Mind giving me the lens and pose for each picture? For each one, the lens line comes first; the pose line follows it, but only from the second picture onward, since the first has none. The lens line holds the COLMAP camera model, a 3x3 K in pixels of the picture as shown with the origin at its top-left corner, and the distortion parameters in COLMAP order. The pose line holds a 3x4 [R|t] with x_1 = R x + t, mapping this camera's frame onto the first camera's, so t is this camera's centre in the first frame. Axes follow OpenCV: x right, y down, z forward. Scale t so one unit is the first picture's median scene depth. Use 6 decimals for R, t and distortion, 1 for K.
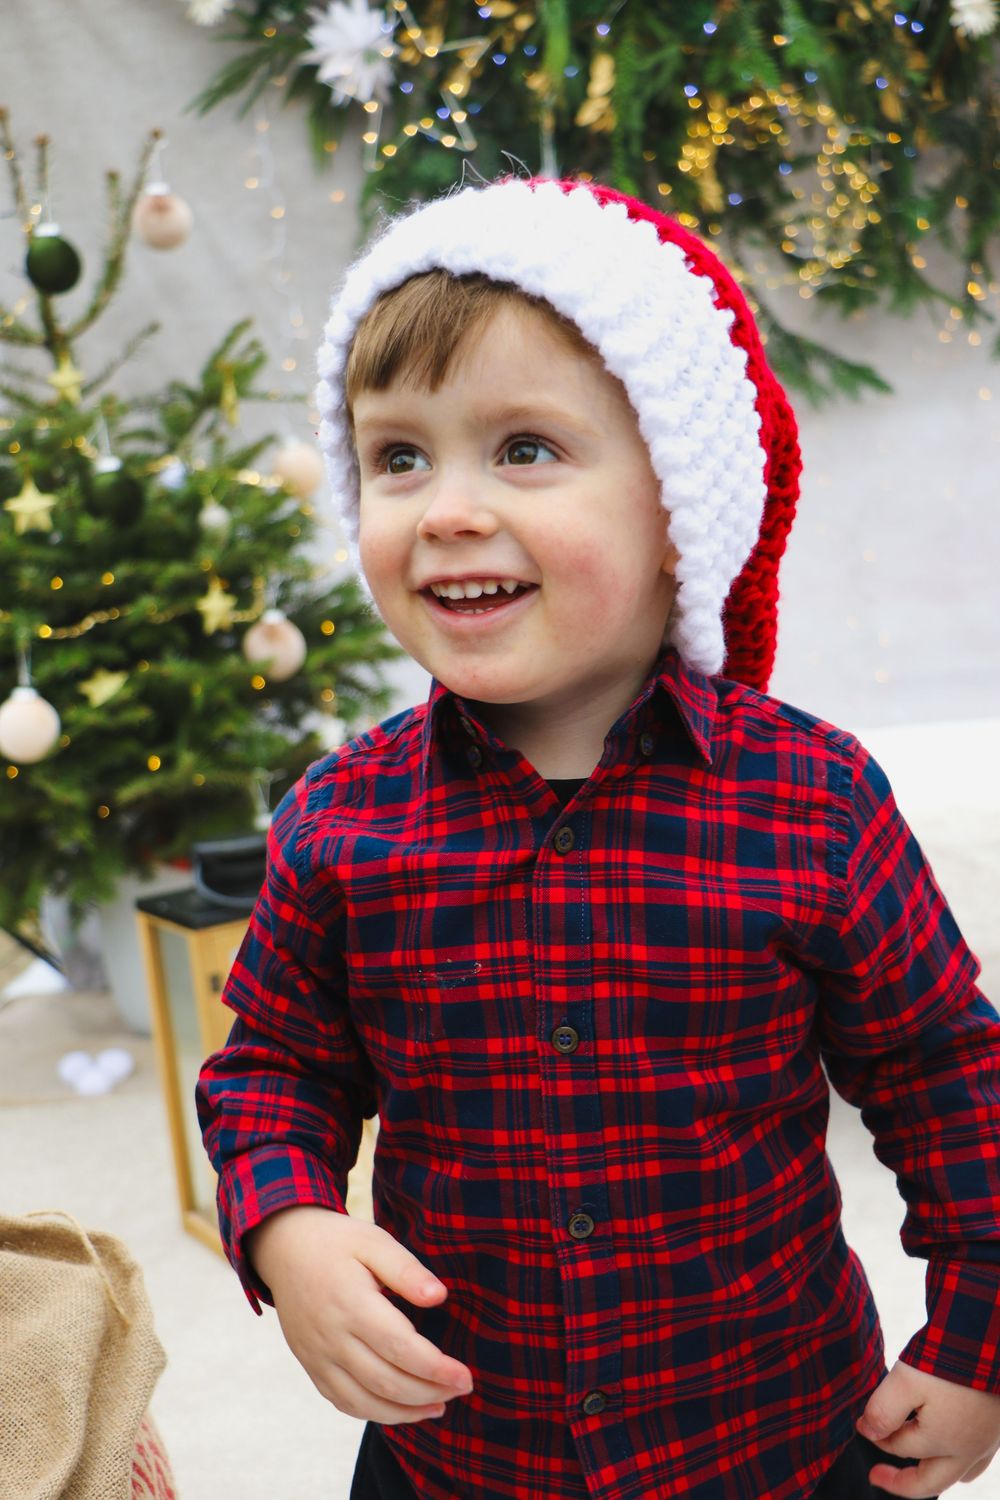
lens RADIAL K [[1967.5, 0, 491.1], [0, 1967.5, 754.6], [0, 0, 1]] dist [0.046511, 0.000000]
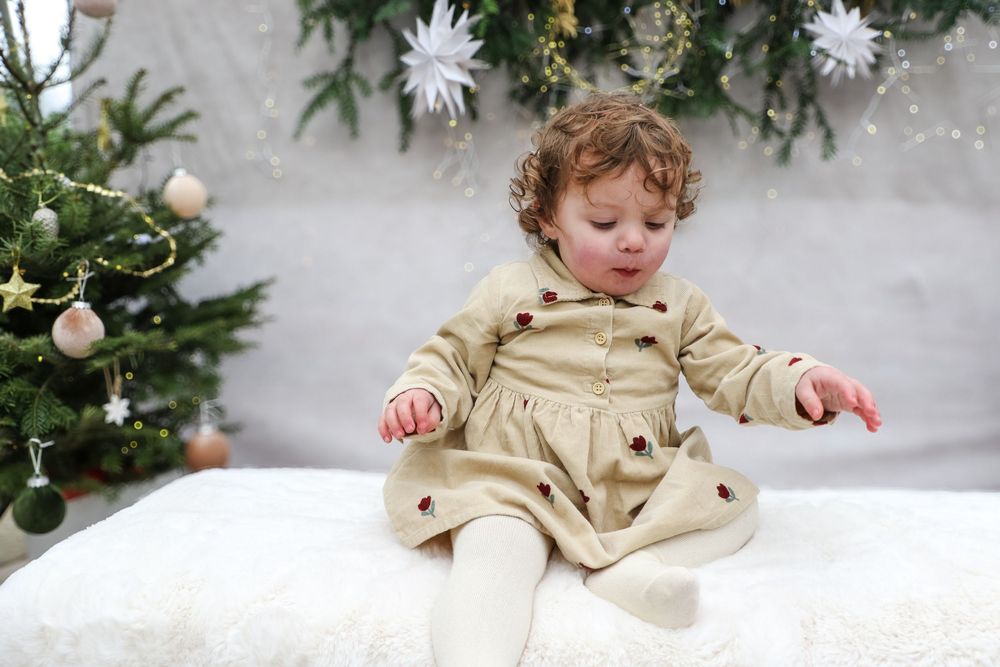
lens RADIAL K [[815.1, 0, 498.0], [0, 815.1, 341.8], [0, 0, 1]] dist [-0.155677, 0.102085]
pose [[0.979420, 0.110182, -0.169107, 0.179615], [-0.117829, 0.992387, -0.035836, -0.051085], [0.163871, 0.055024, 0.984946, 0.489868]]
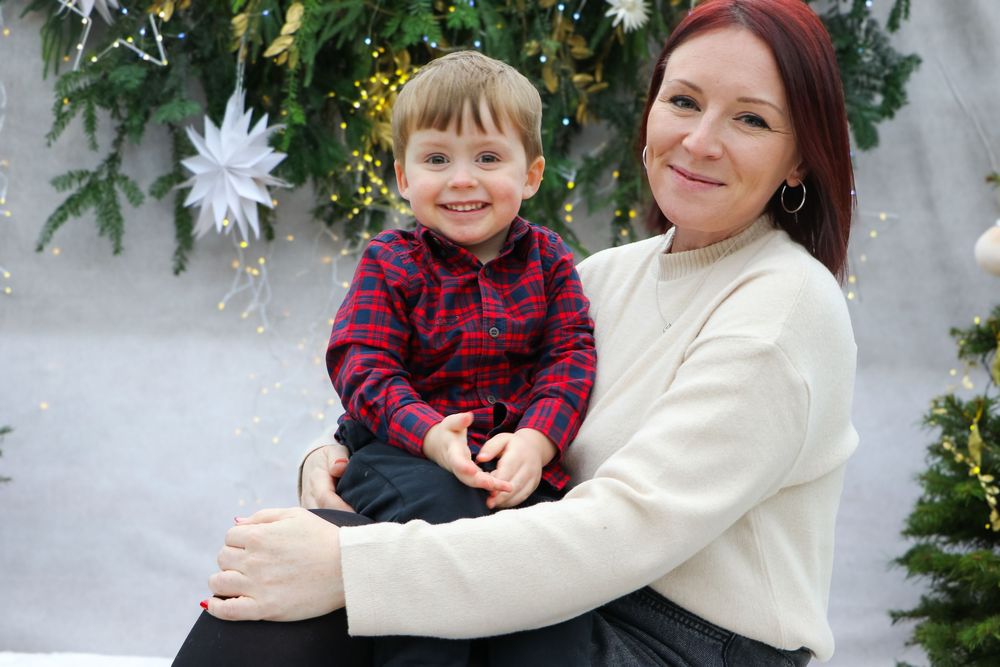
lens RADIAL K [[1311.7, 0, 497.8], [0, 1311.7, 323.4], [0, 0, 1]] dist [0.046511, 0.000000]
pose [[0.992289, 0.122362, -0.019751, 0.201768], [-0.123810, 0.971096, -0.204068, -0.039054], [-0.005791, 0.204940, 0.978757, 0.302367]]
